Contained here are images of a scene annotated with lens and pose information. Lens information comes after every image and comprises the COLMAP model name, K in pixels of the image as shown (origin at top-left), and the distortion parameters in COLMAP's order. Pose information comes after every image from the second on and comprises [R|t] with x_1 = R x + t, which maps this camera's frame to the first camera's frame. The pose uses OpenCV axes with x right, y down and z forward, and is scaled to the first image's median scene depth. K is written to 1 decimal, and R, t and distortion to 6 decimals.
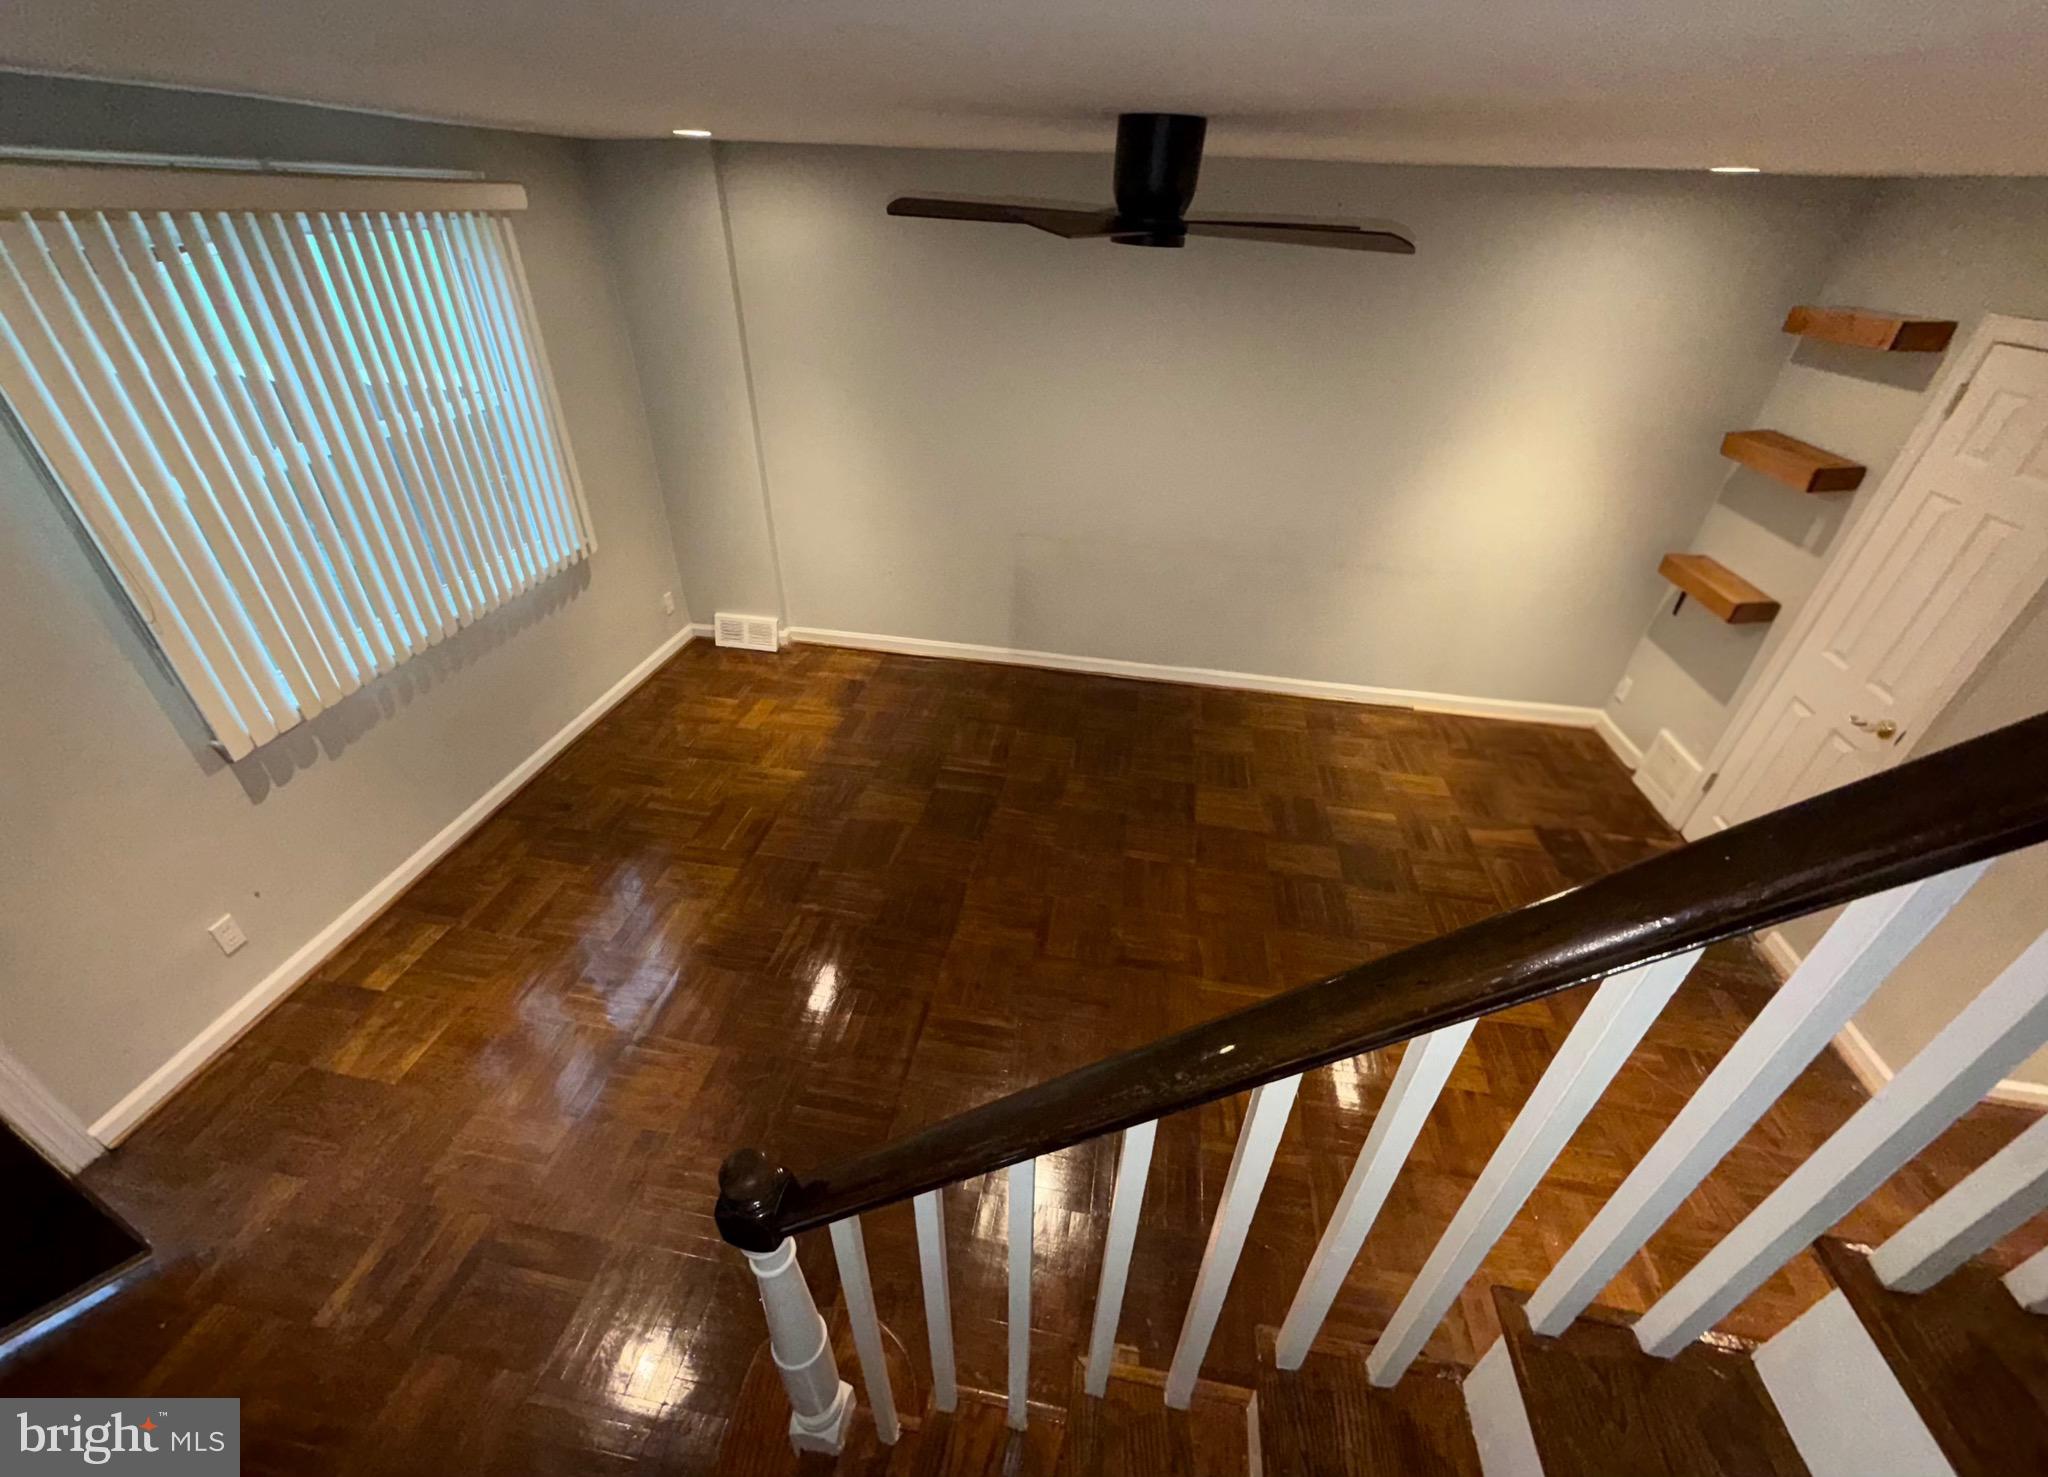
lens RADIAL K [[824.1, 0, 1020.5], [0, 824.1, 769.0], [0, 0, 1]] dist [-0.001650, 0.000211]
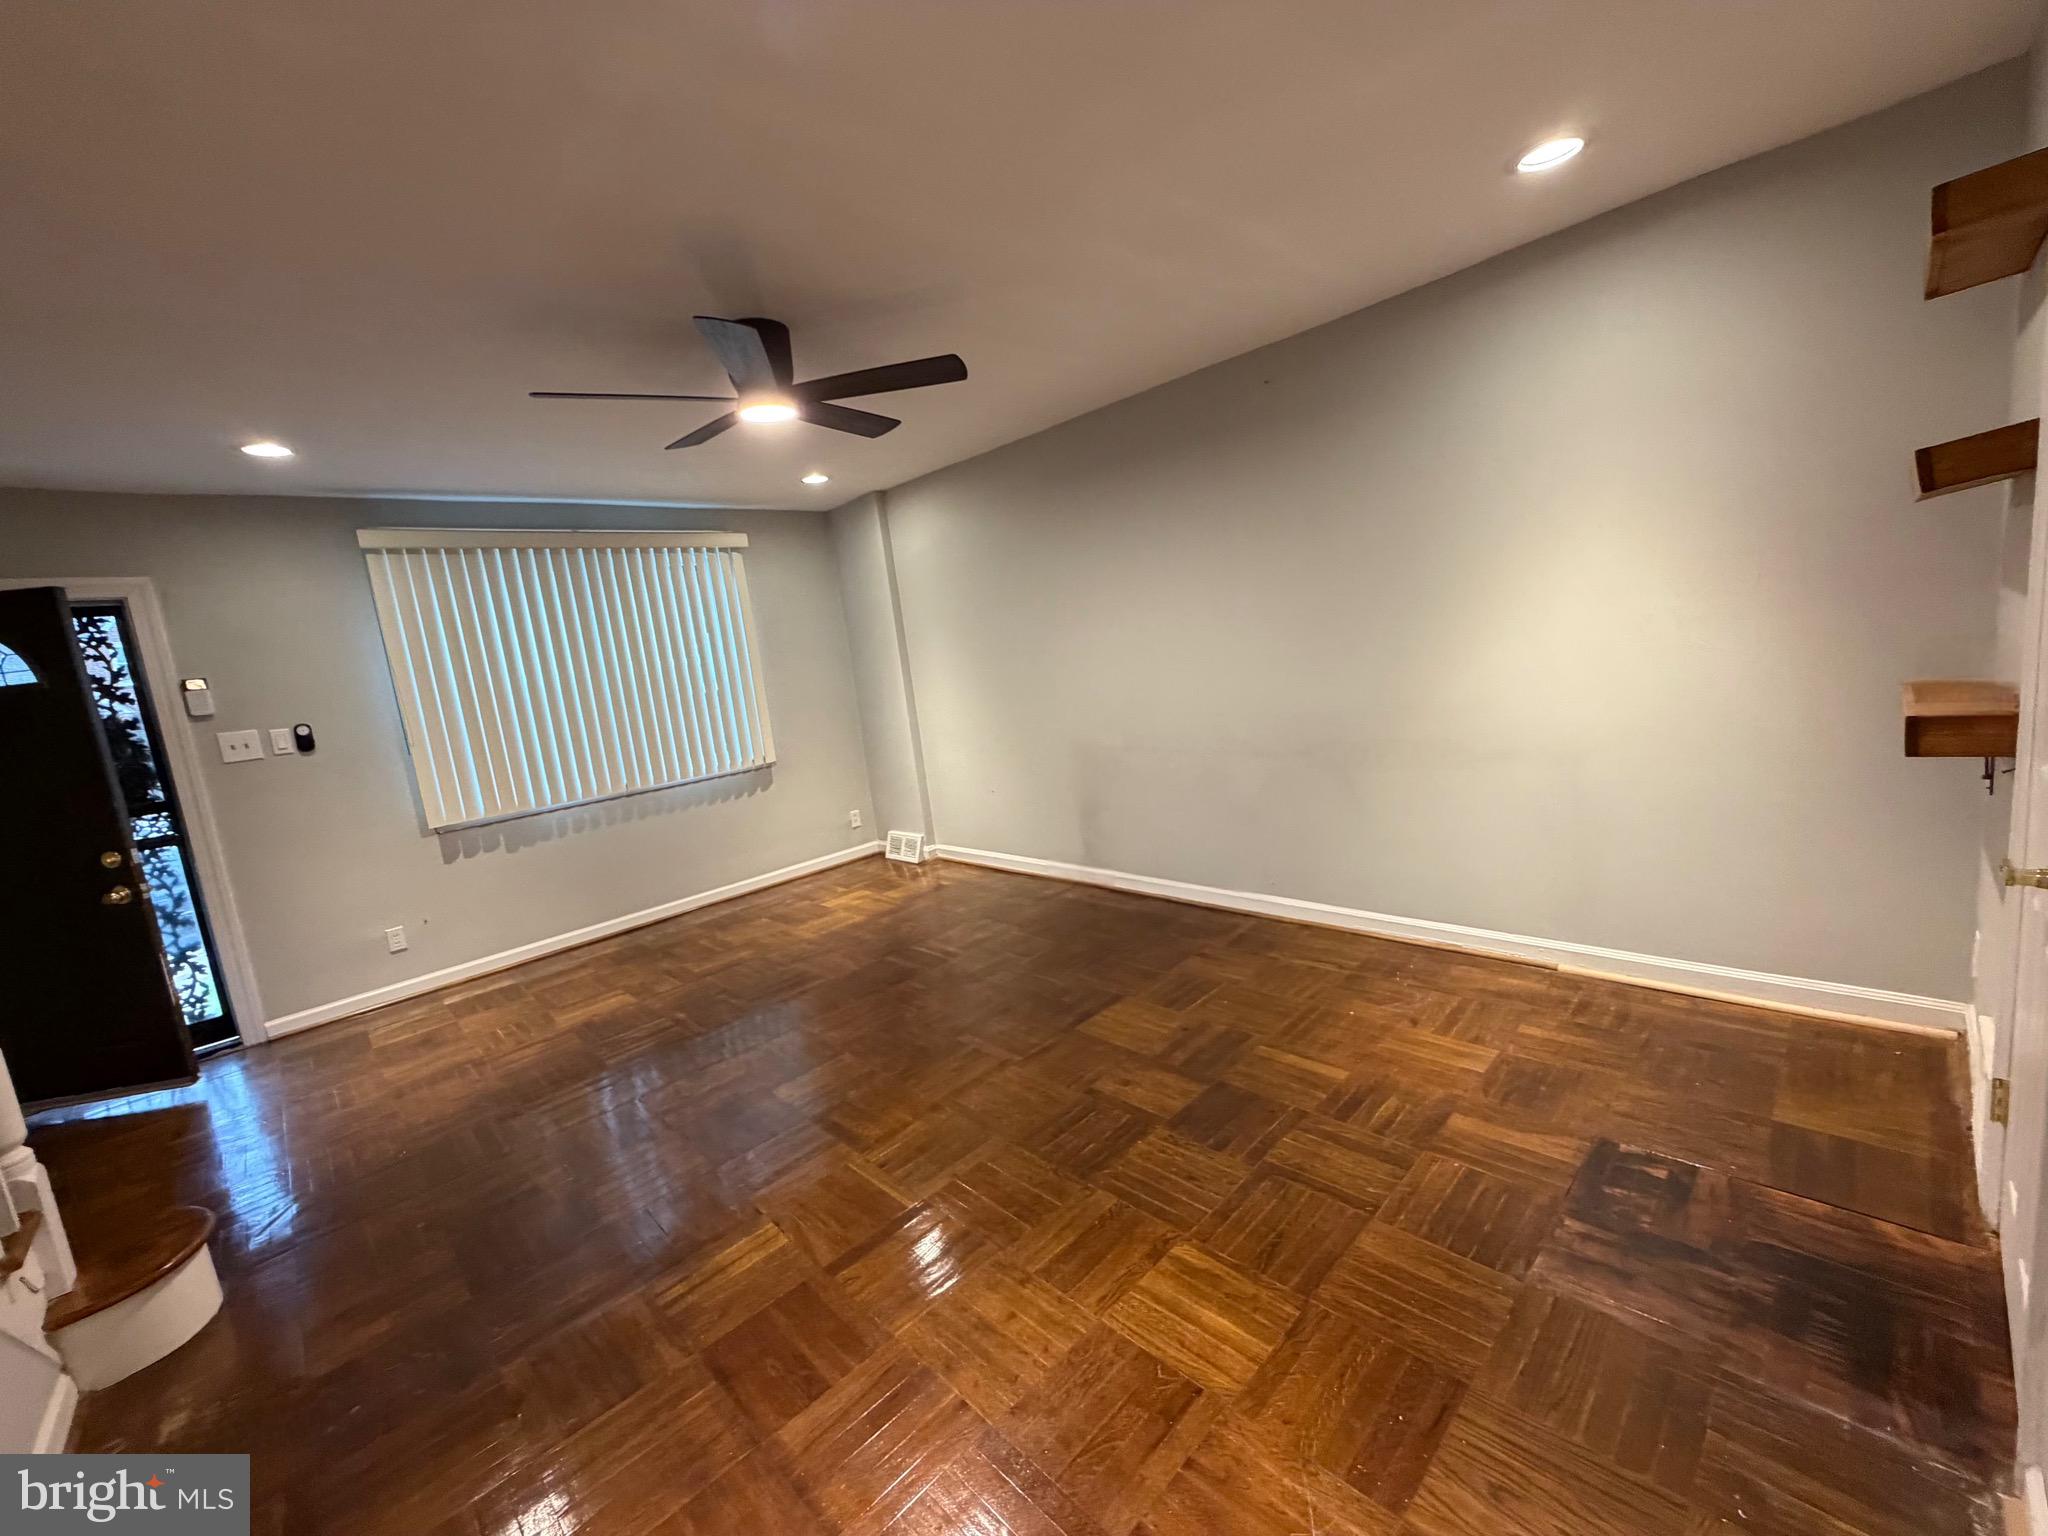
lens RADIAL K [[821.7, 0, 1012.3], [0, 821.7, 768.4], [0, 0, 1]] dist [-0.000702, -0.000072]
pose [[0.788320, -0.032779, -0.614392, 0.772115], [-0.222765, 0.915624, -0.334678, 0.132643], [0.573522, 0.400698, 0.714502, 0.335331]]
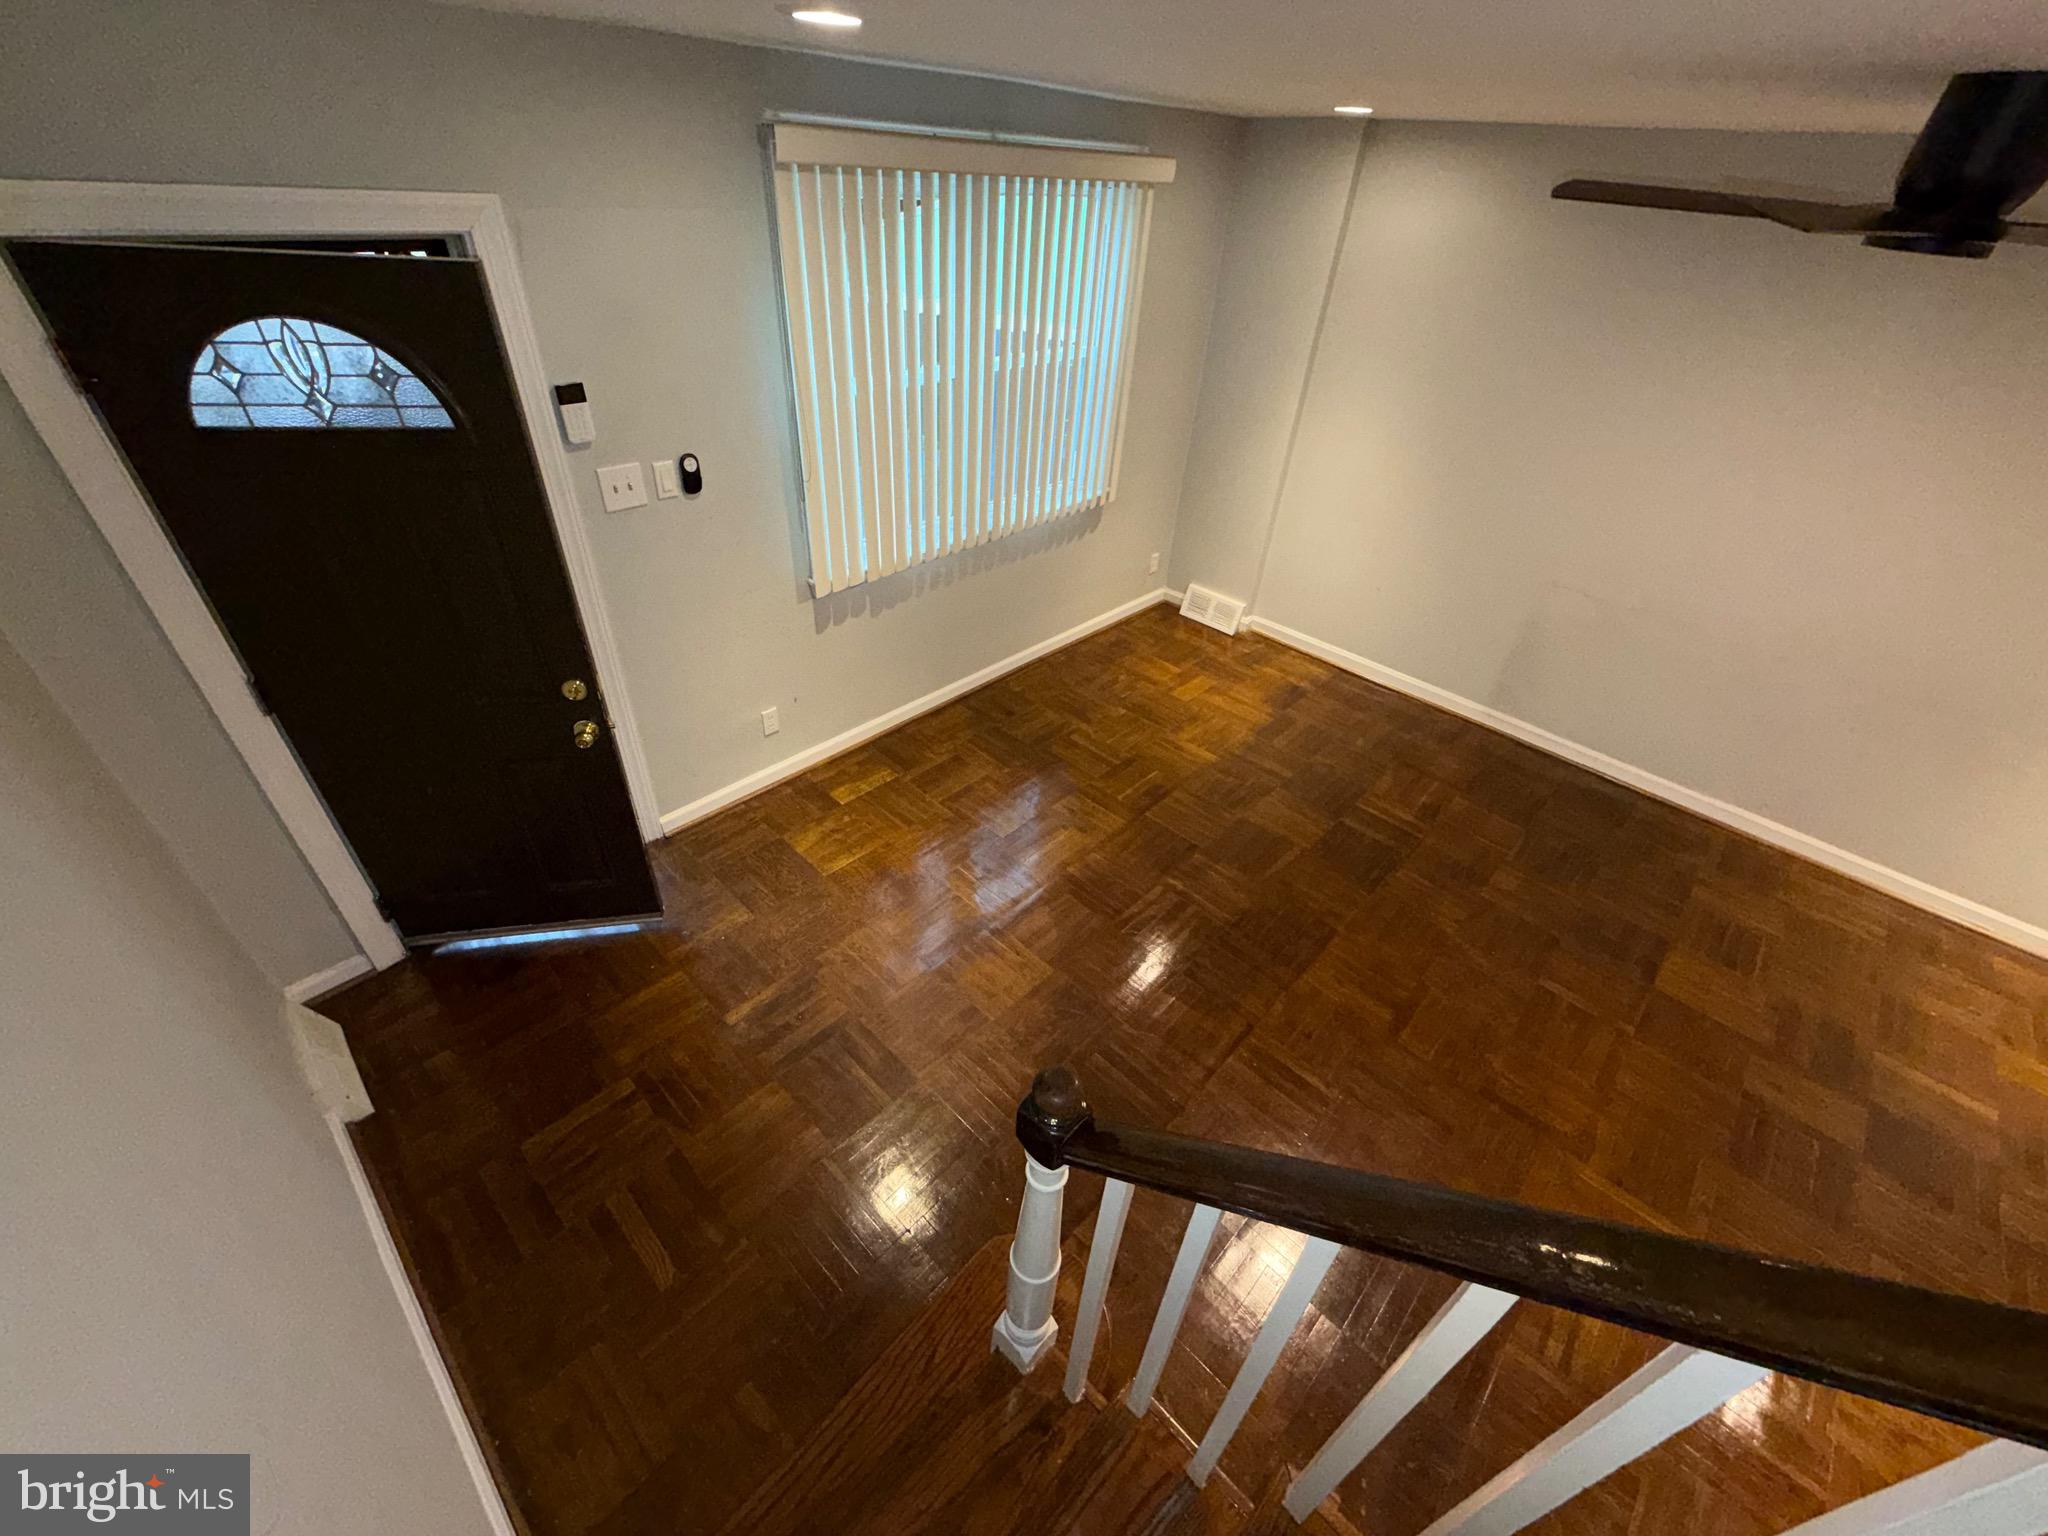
lens RADIAL K [[822.4, 0, 1016.0], [0, 822.4, 769.4], [0, 0, 1]] dist [0.001685, 0.000372]
pose [[0.823893, 0.351381, -0.444671, -0.015935], [-0.346116, 0.933250, 0.096171, 0.007218], [0.448781, 0.074673, 0.890516, 0.001844]]
